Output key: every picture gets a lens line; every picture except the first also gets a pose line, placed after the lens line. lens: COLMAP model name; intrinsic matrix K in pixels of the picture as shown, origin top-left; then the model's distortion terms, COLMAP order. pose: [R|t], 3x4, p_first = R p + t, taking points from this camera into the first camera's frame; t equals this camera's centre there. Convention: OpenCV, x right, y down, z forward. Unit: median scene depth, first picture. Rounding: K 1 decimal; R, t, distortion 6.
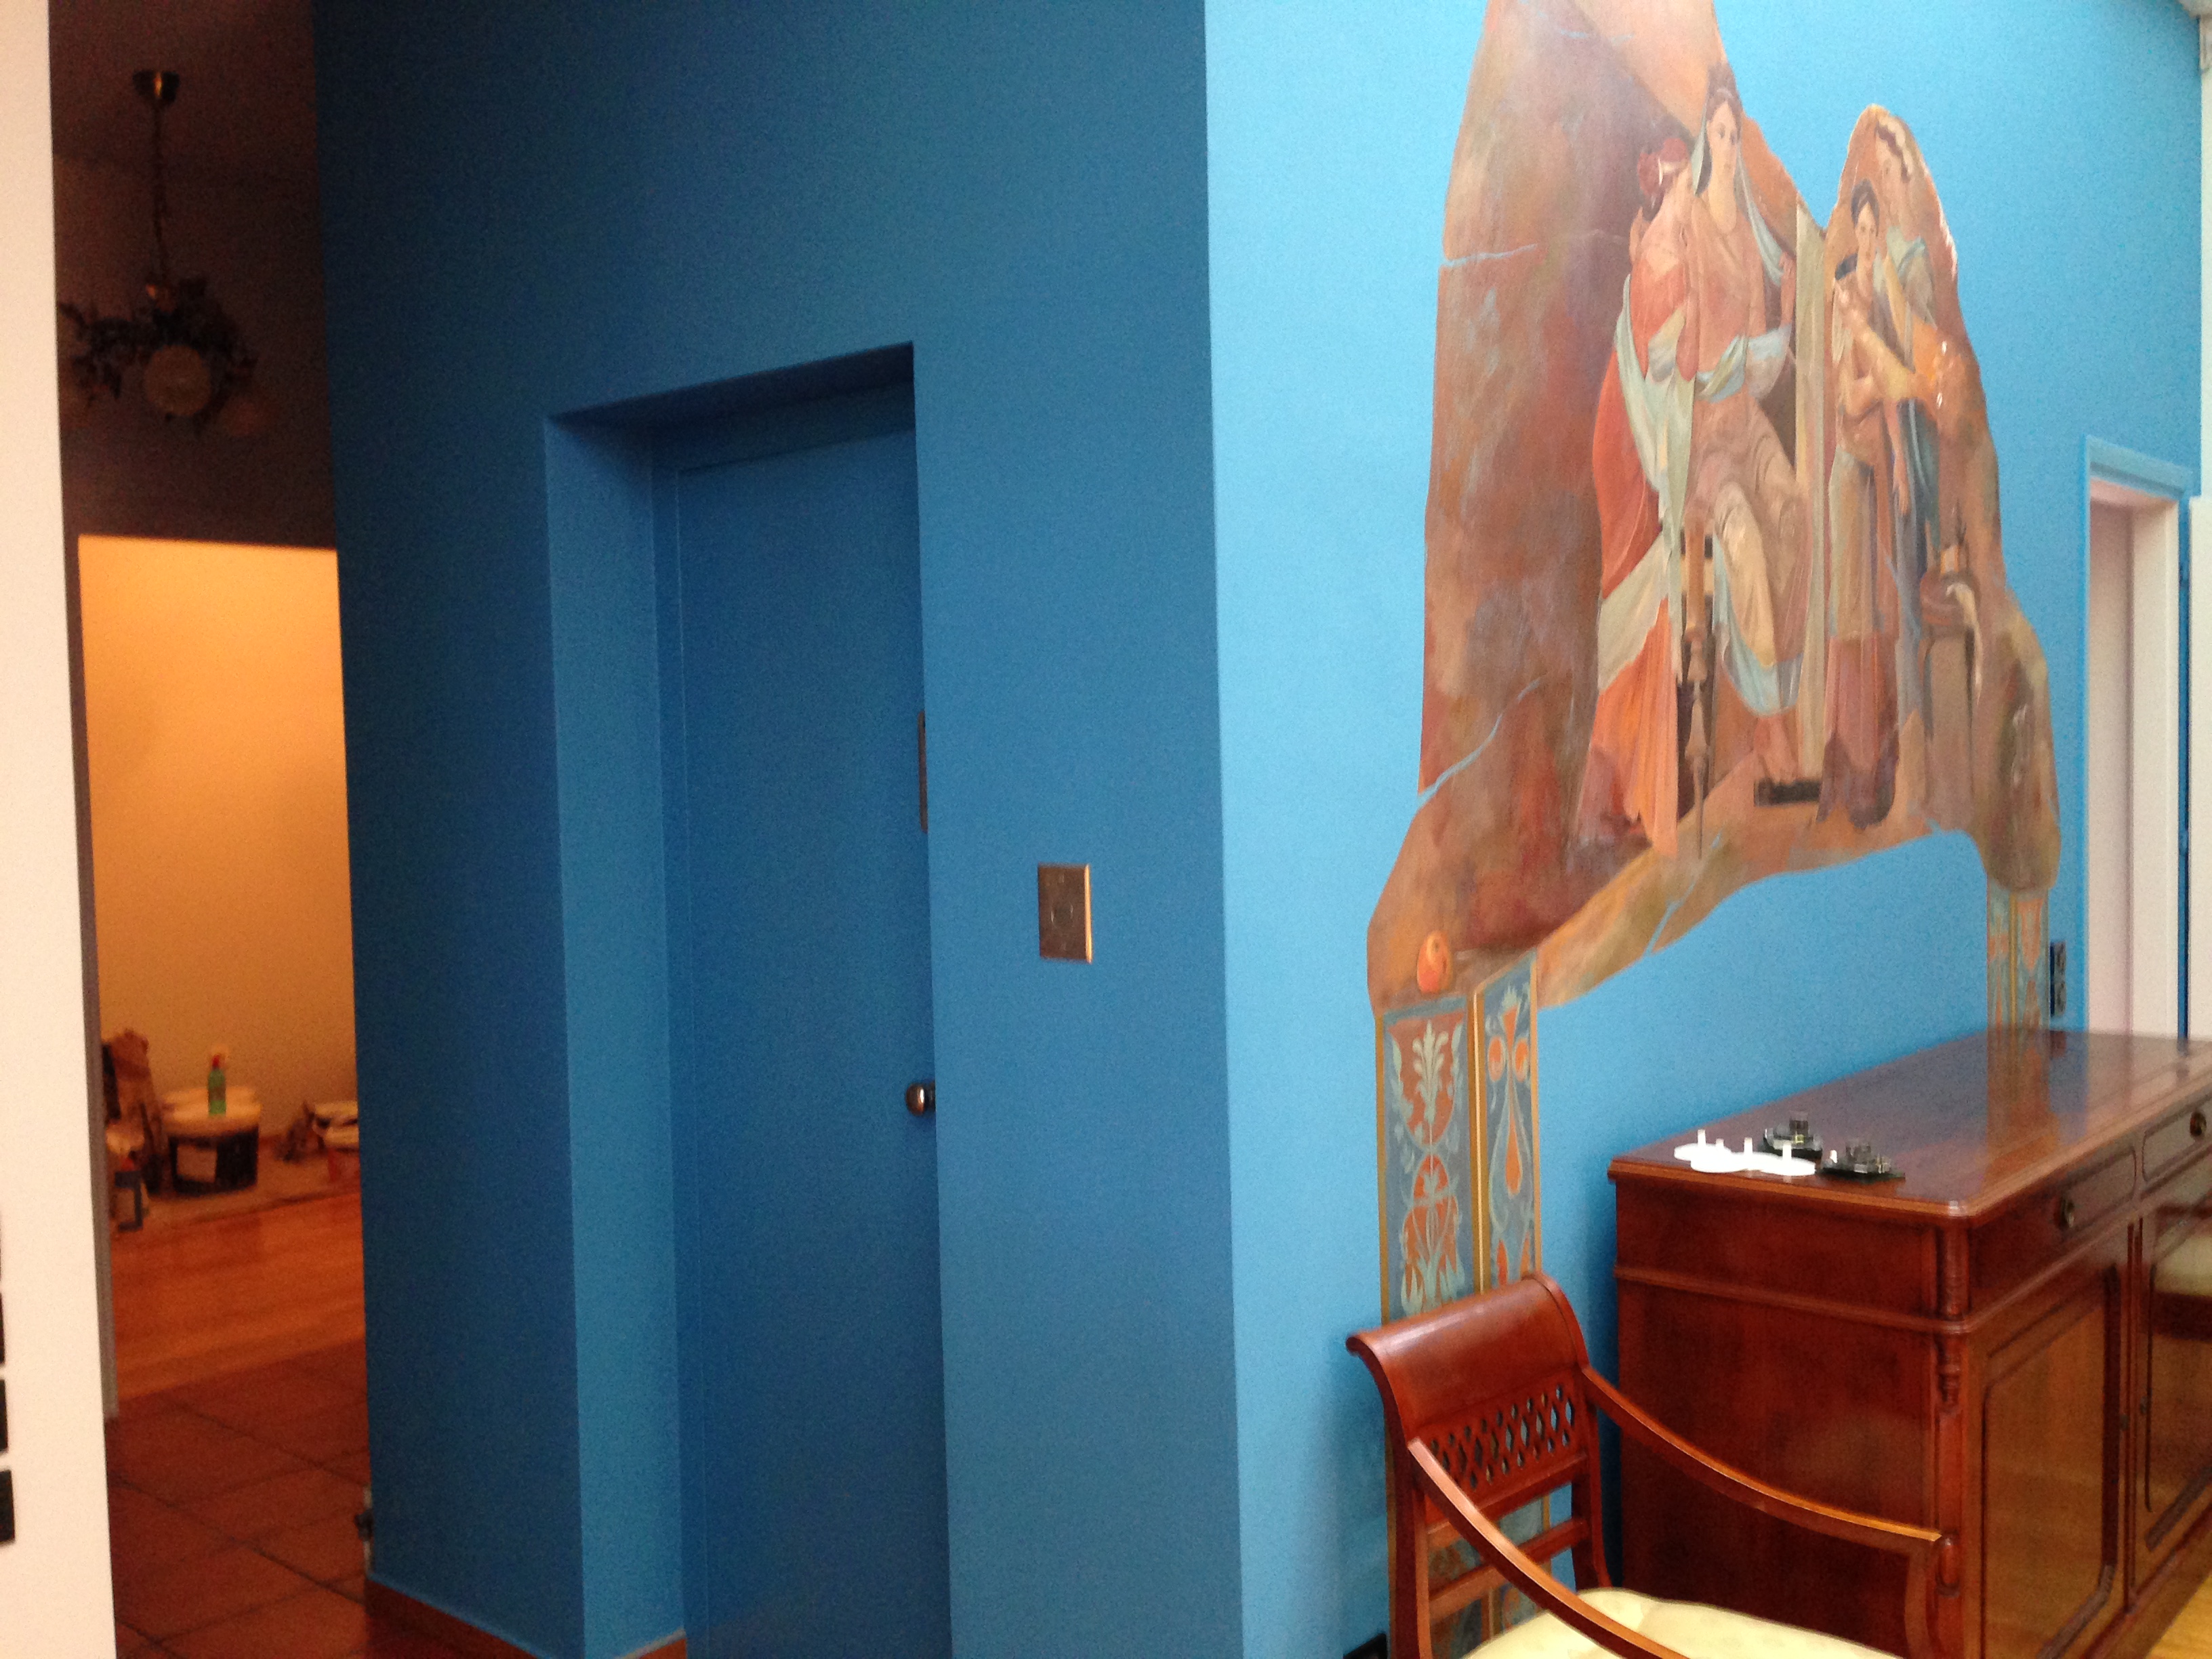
lens RADIAL K [[2017.6, 0, 1094.5], [0, 2017.6, 832.8], [0, 0, 1]] dist [0.070285, 0.000000]
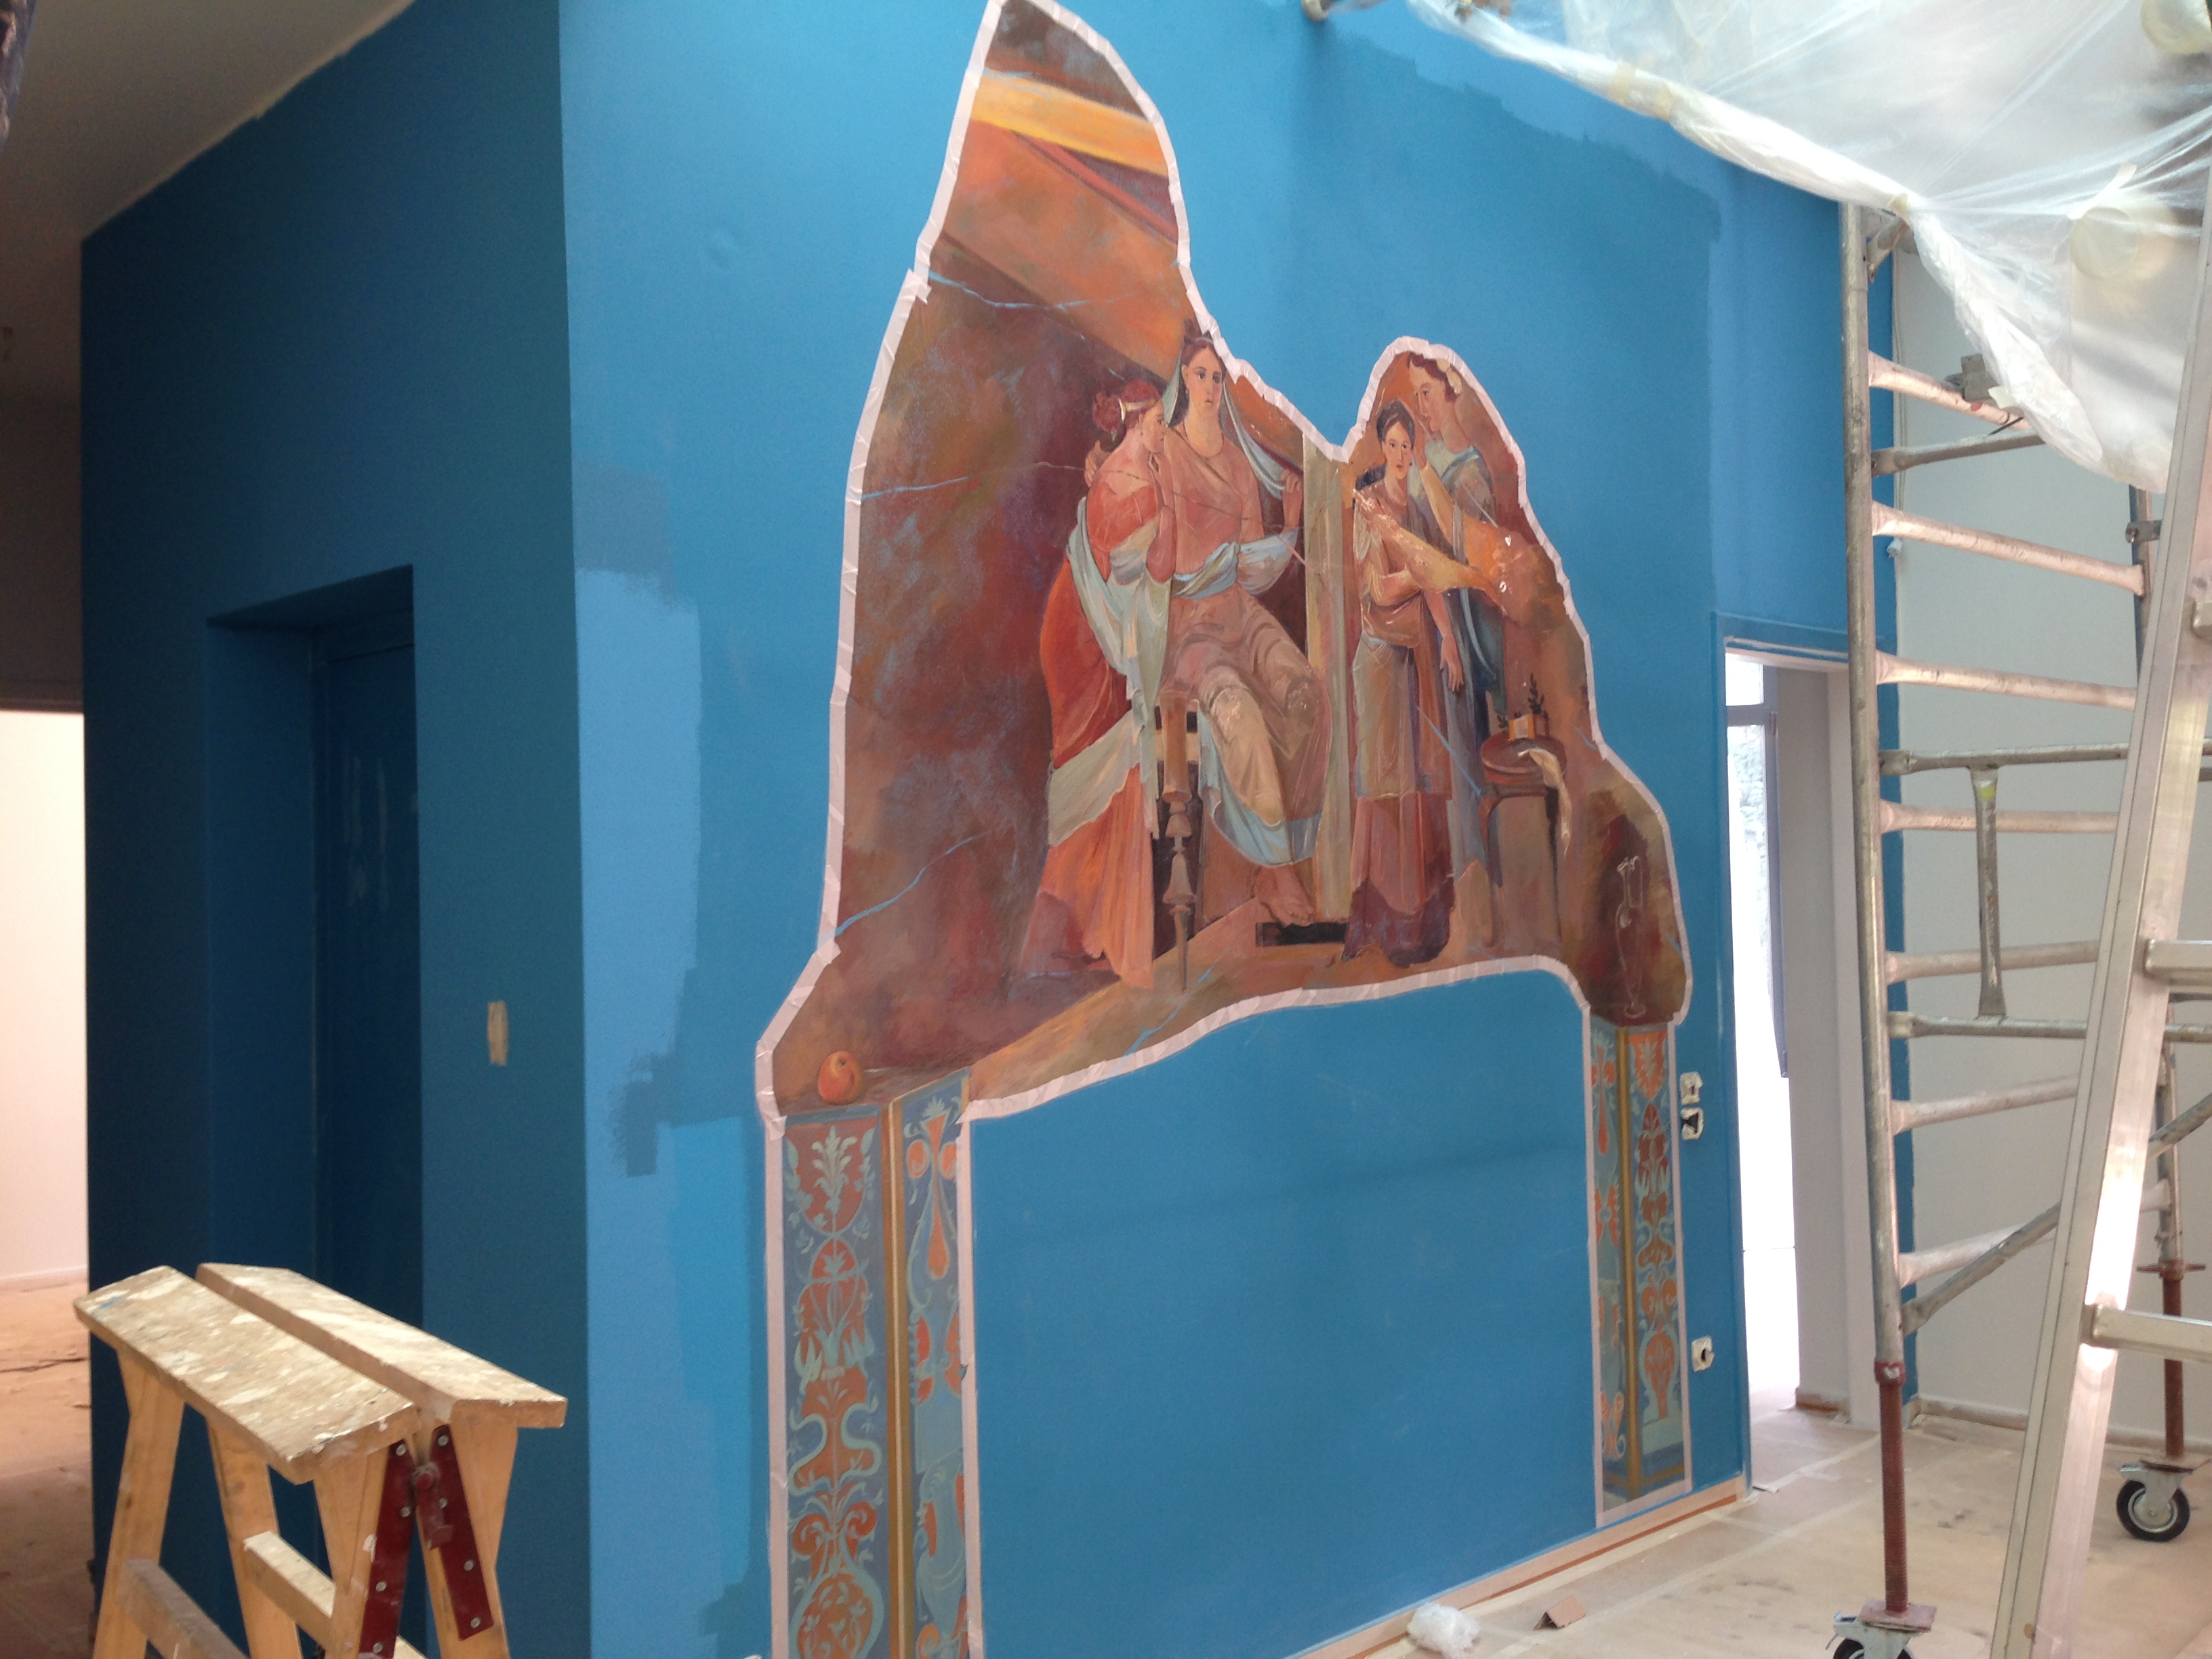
lens RADIAL K [[2017.6, 0, 1101.3], [0, 2017.6, 826.9], [0, 0, 1]] dist [0.070285, 0.000000]
pose [[0.997363, -0.001876, -0.072550, 0.361364], [-0.003365, 0.997395, -0.072055, 0.002990], [0.072496, 0.072109, 0.994759, -0.159070]]
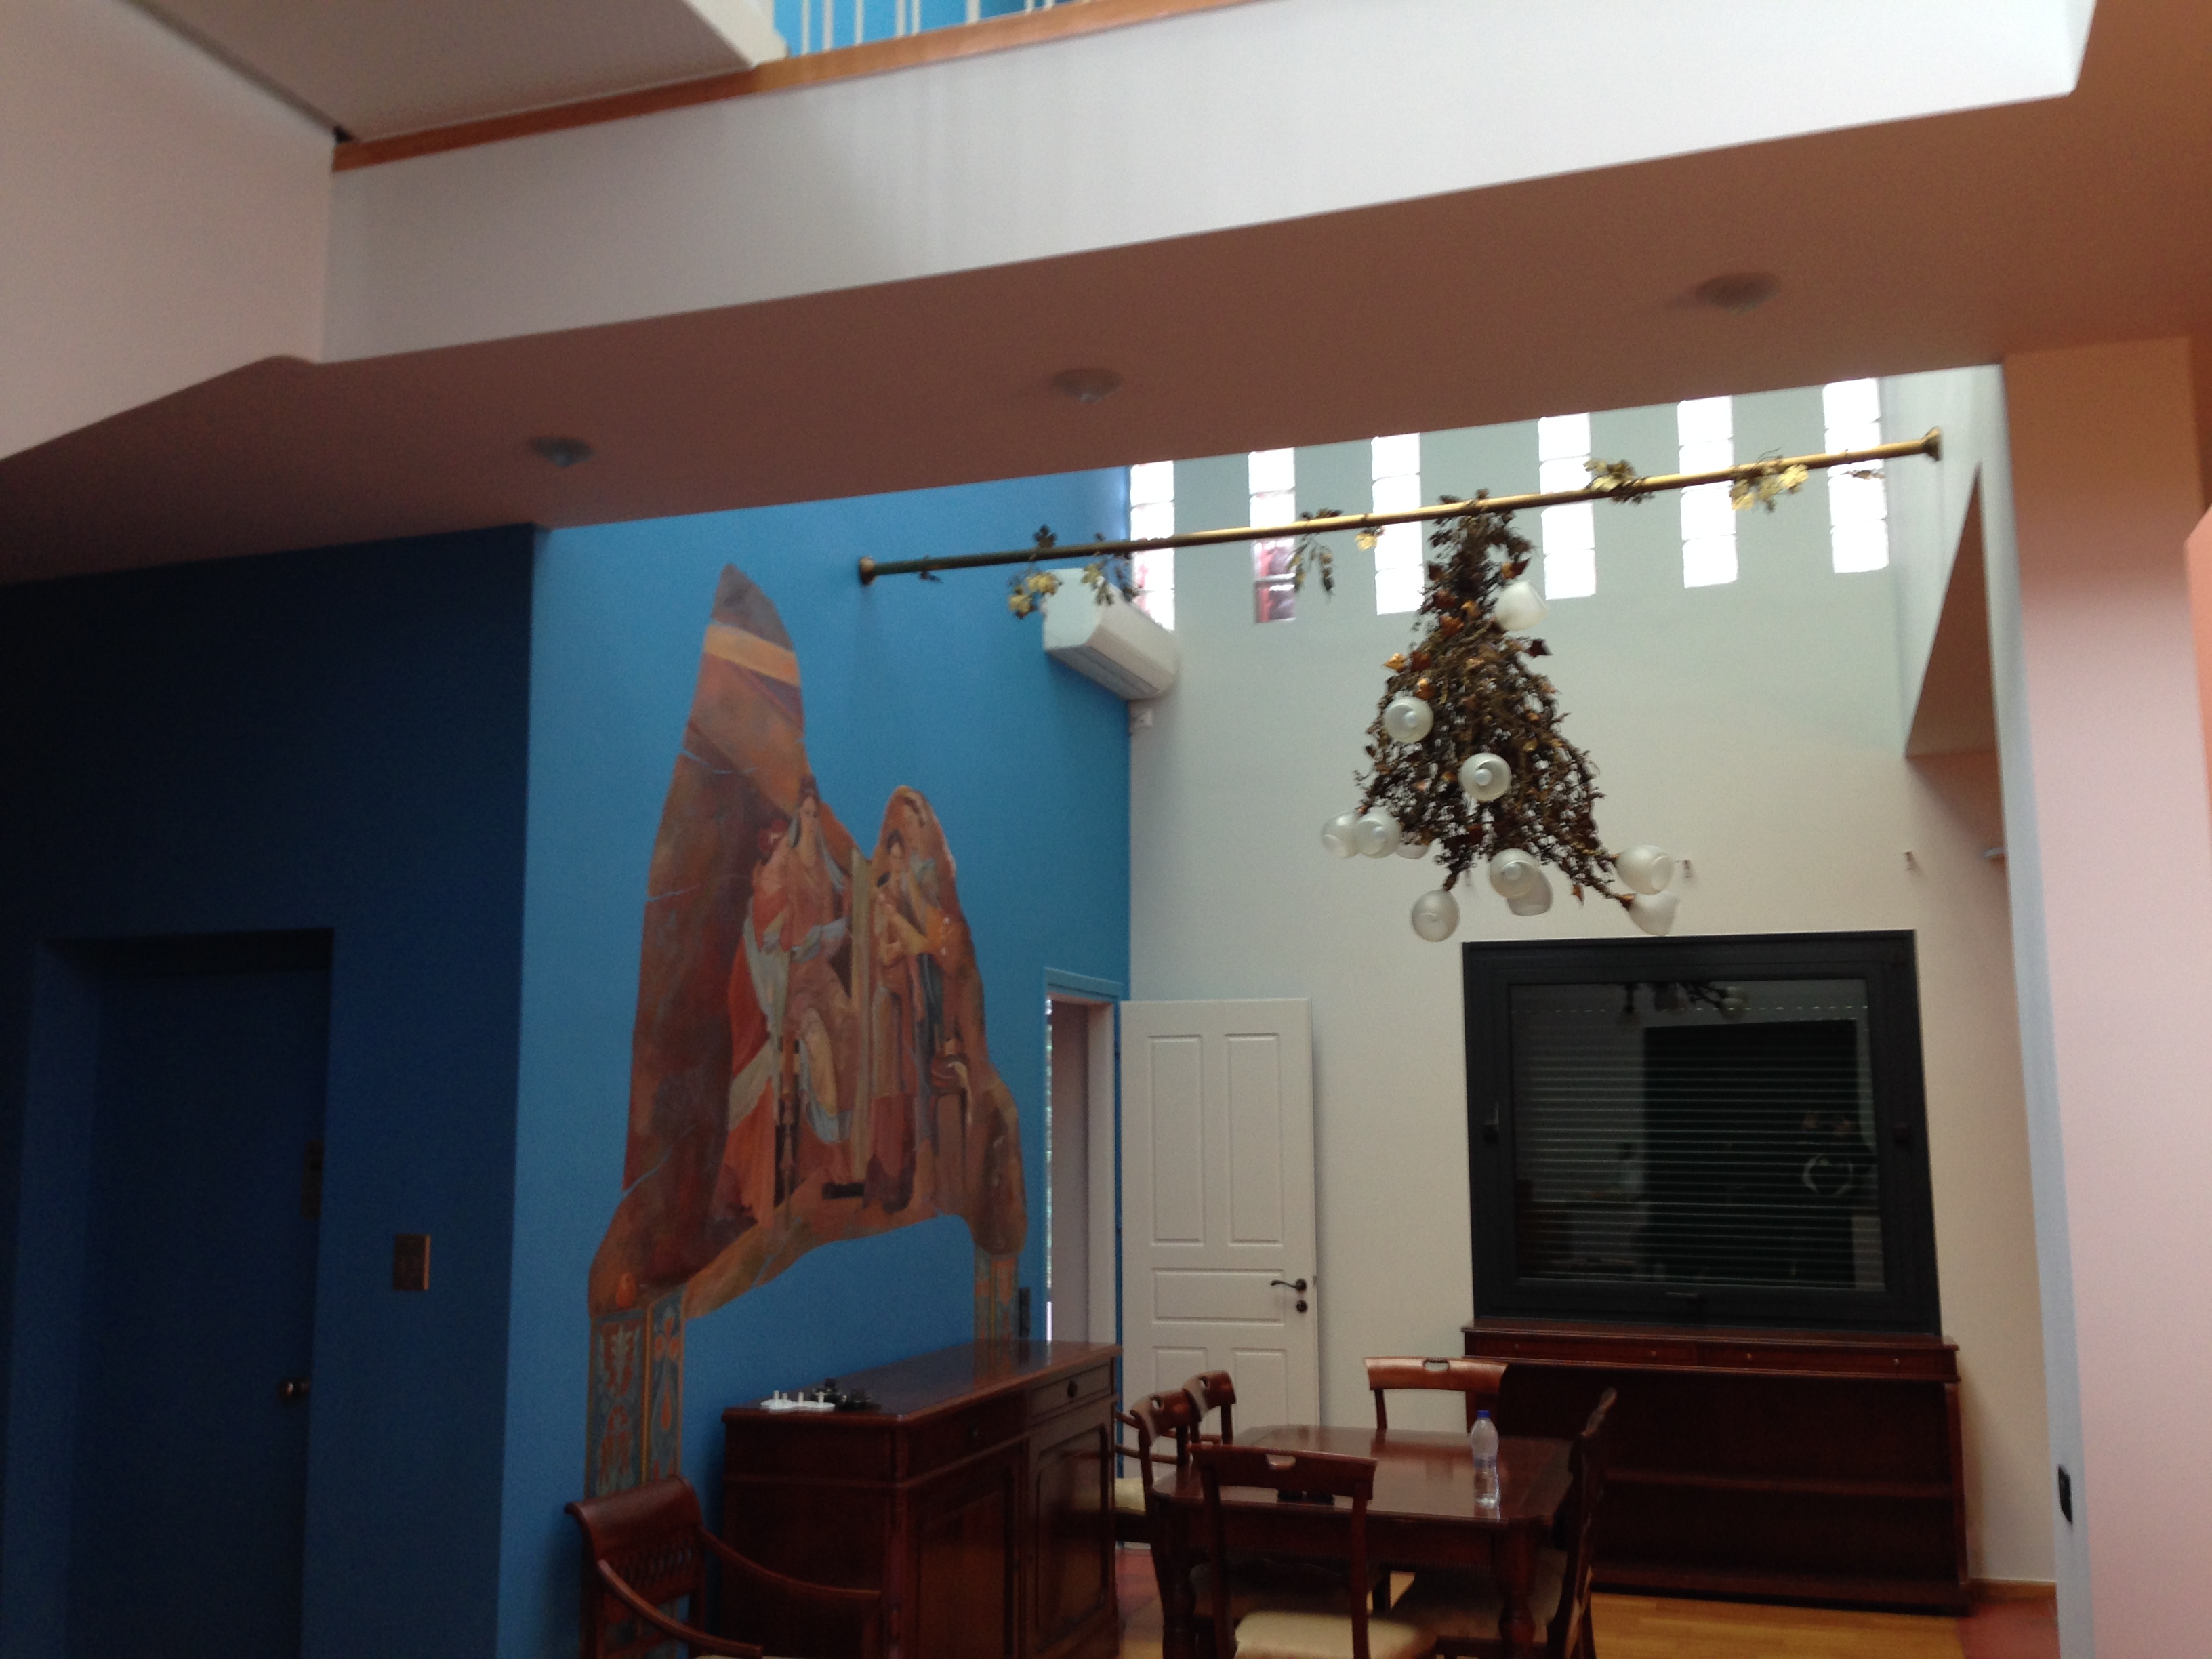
lens RADIAL K [[2017.6, 0, 1119.1], [0, 2017.6, 832.1], [0, 0, 1]] dist [0.070285, 0.000000]
pose [[0.919185, 0.070143, 0.387529, -0.134631], [0.006143, 0.981338, -0.192192, 0.013999], [-0.393778, 0.179040, 0.901601, -0.744589]]
